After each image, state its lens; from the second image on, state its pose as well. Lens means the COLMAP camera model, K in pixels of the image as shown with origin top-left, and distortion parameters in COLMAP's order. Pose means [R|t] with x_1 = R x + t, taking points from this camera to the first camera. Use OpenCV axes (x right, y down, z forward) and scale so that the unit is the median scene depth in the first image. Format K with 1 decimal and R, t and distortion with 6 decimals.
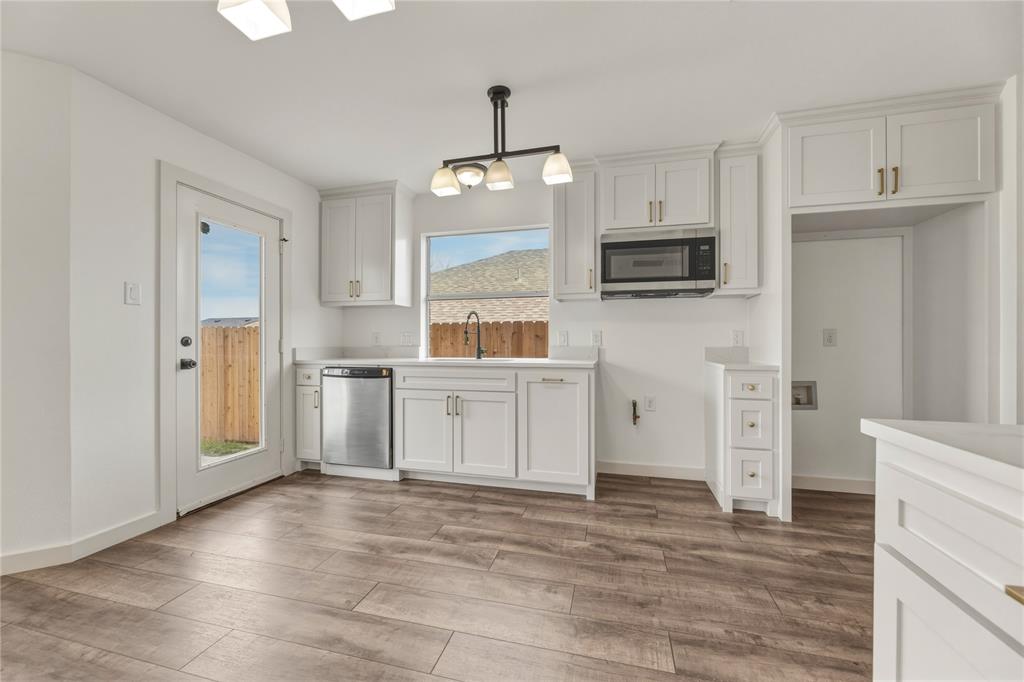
lens RADIAL K [[411.1, 0, 505.9], [0, 411.1, 341.7], [0, 0, 1]] dist [-0.002252, 0.000099]
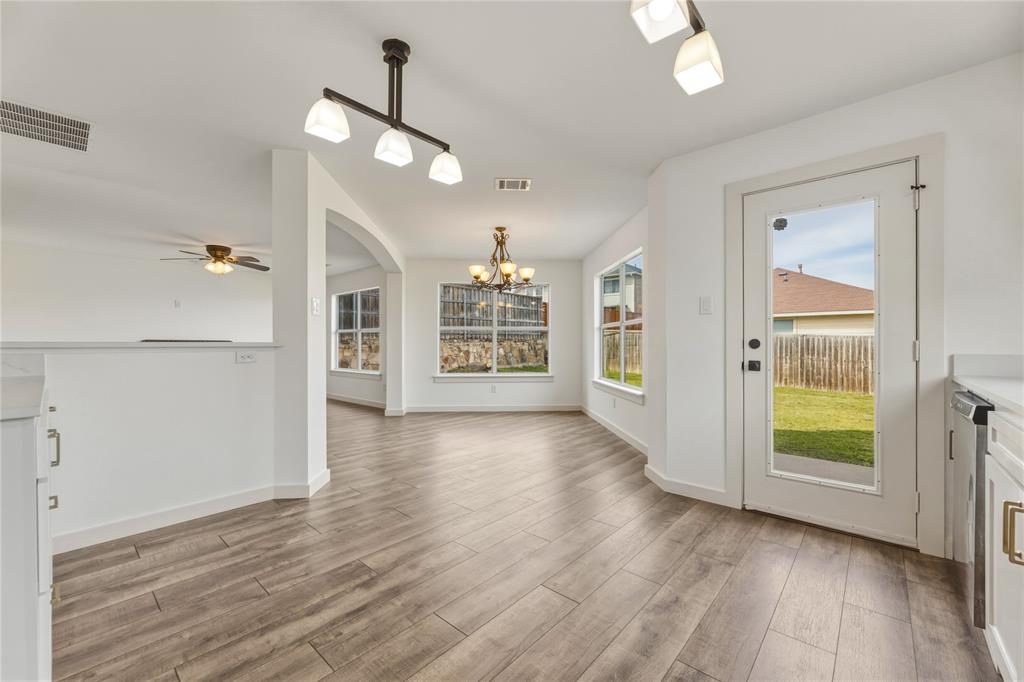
lens RADIAL K [[413.6, 0, 507.4], [0, 413.6, 344.2], [0, 0, 1]] dist [-0.002362, -0.000042]
pose [[-0.452442, 0.001405, -0.891793, 0.386055], [0.001626, 0.999998, 0.000750, -0.001290], [0.891792, -0.001111, -0.452444, 0.827256]]
